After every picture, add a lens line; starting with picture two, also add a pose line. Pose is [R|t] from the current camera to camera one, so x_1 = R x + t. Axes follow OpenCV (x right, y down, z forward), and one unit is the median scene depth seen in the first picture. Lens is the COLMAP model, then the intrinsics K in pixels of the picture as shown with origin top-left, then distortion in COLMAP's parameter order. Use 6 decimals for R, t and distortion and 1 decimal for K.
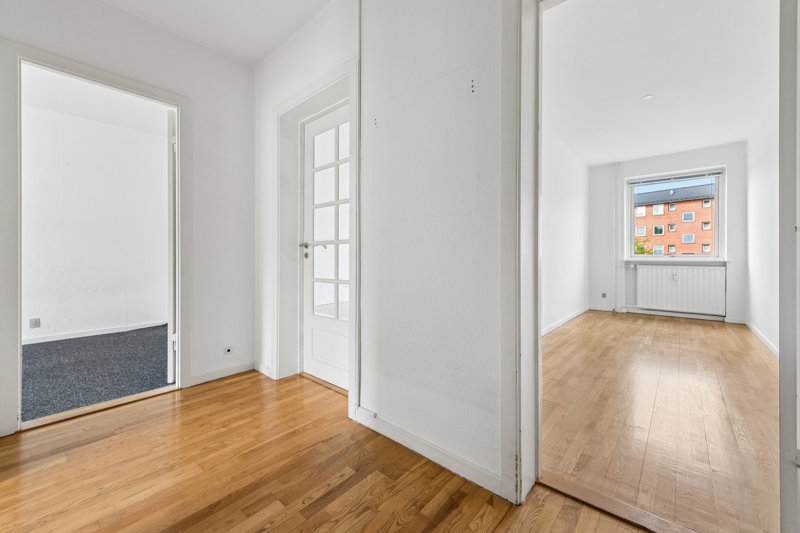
lens RADIAL K [[312.3, 0, 399.8], [0, 312.3, 262.7], [0, 0, 1]] dist [0.000464, 0.000067]
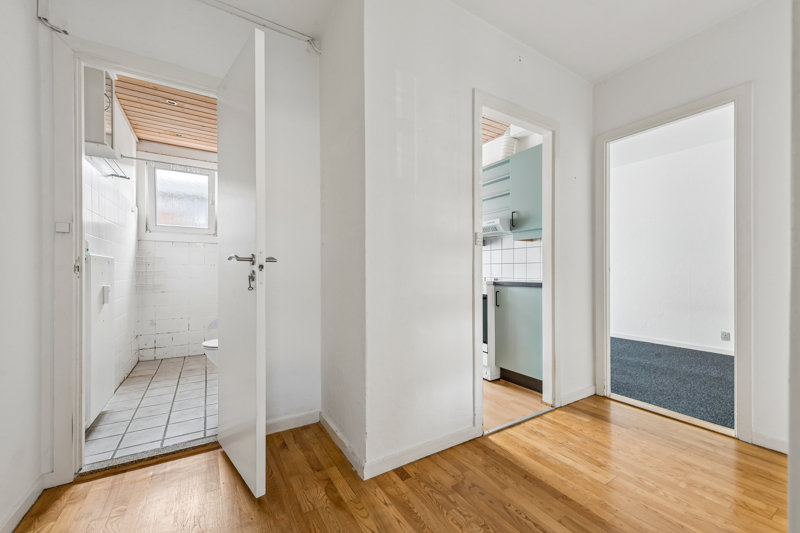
lens RADIAL K [[312.3, 0, 397.5], [0, 312.3, 269.8], [0, 0, 1]] dist [0.000464, 0.000067]
pose [[-0.290811, -0.007208, -0.956754, 0.441287], [-0.020245, 0.999794, -0.001379, -0.028441], [0.956566, 0.018968, -0.290897, 0.467721]]
